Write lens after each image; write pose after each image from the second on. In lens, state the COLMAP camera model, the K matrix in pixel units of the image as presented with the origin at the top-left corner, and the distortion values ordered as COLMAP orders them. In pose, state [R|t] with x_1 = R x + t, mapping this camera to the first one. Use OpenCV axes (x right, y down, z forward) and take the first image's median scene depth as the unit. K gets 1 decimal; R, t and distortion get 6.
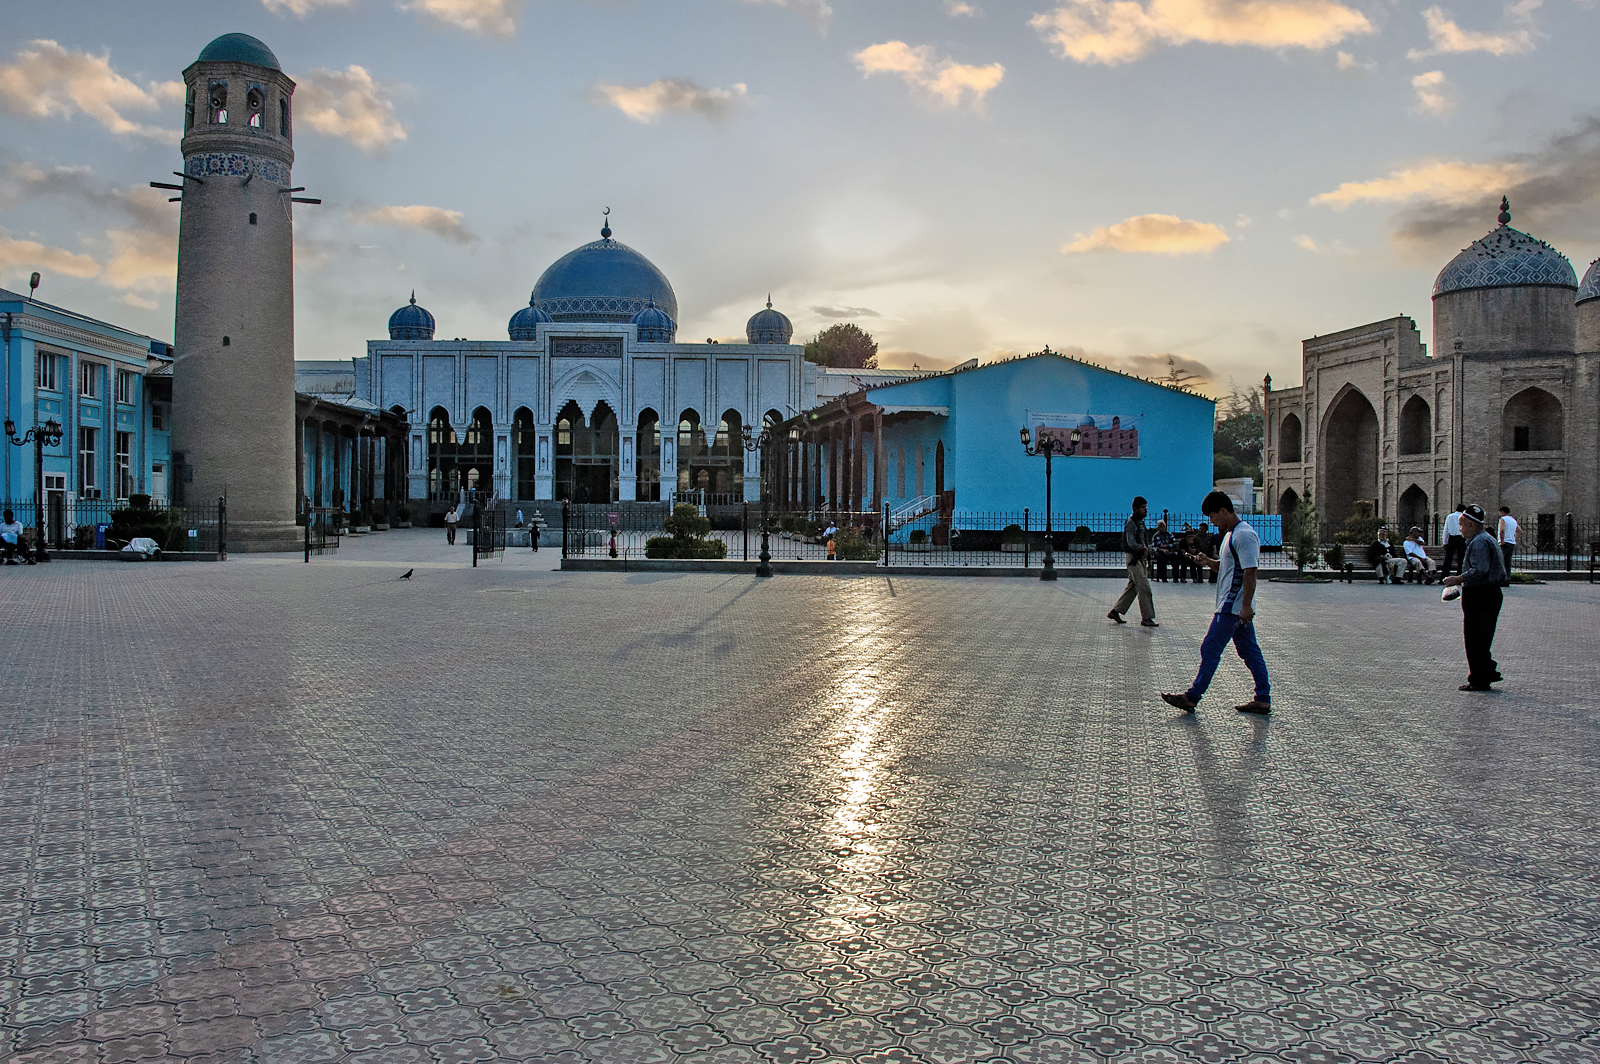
lens RADIAL K [[1240.5, 0, 797.5], [0, 1240.5, 530.0], [0, 0, 1]] dist [-0.100185, 0.028513]
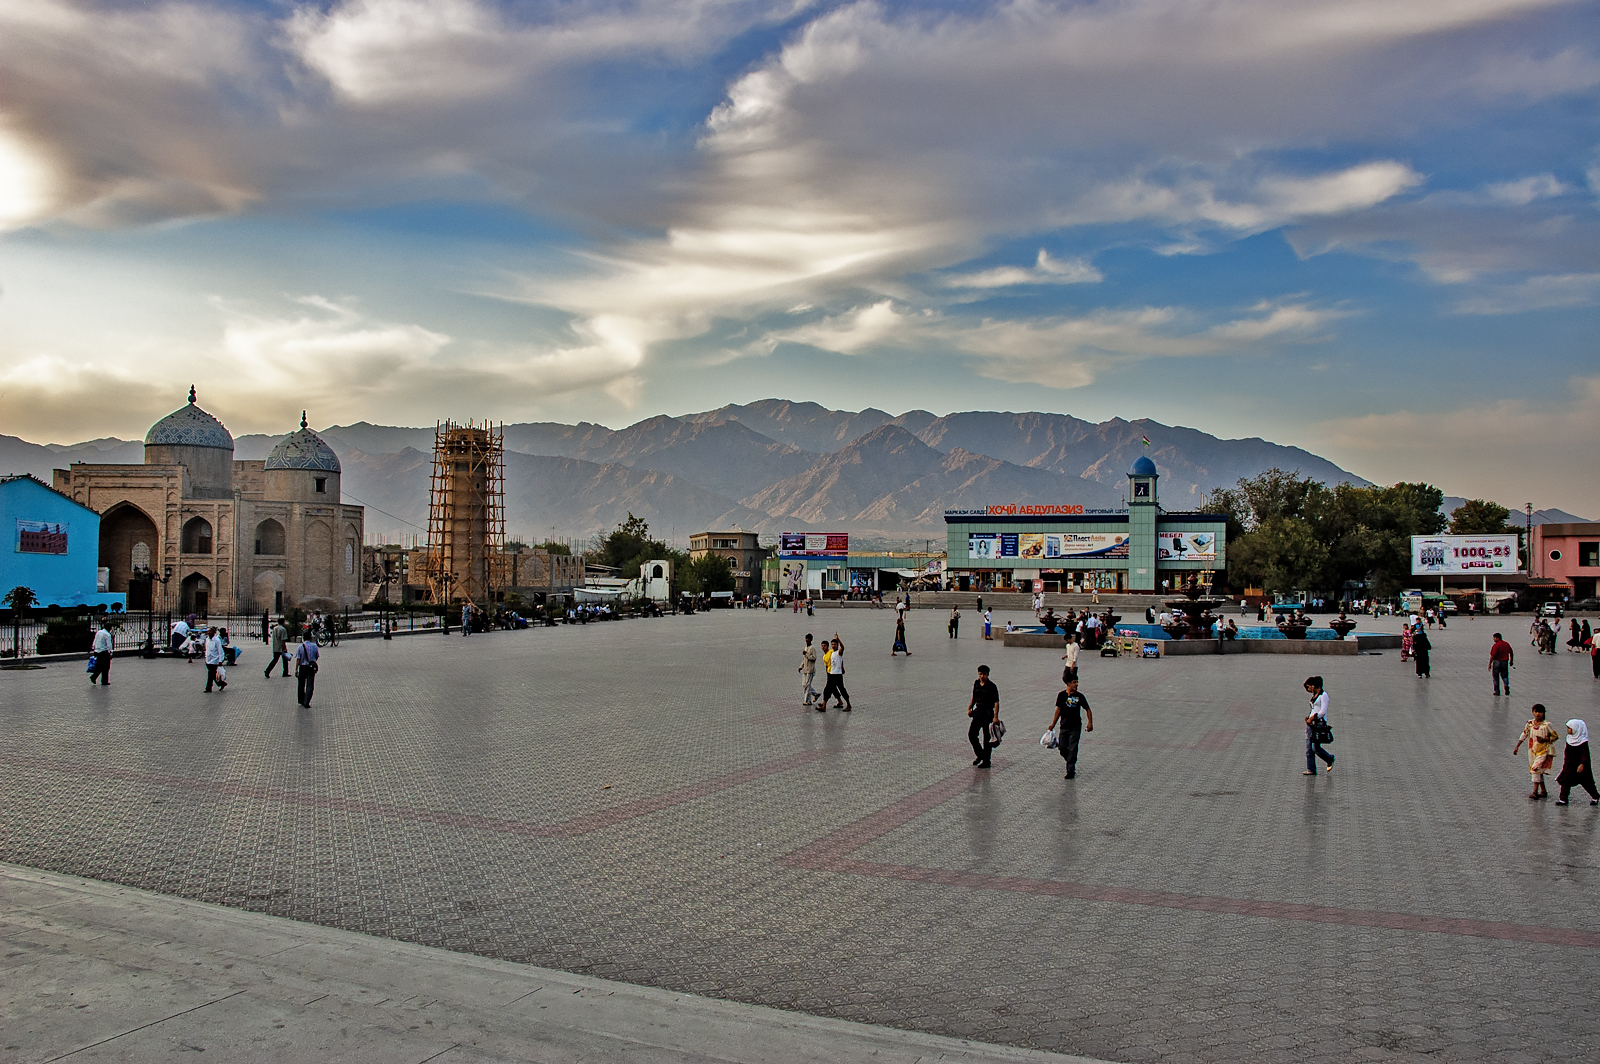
lens RADIAL K [[1240.5, 0, 783.7], [0, 1240.5, 537.2], [0, 0, 1]] dist [-0.100185, 0.028513]
pose [[0.161802, 0.025414, 0.986496, -0.956892], [0.003738, 0.999645, -0.026366, -0.039737], [-0.986816, 0.007954, 0.161649, -0.022464]]
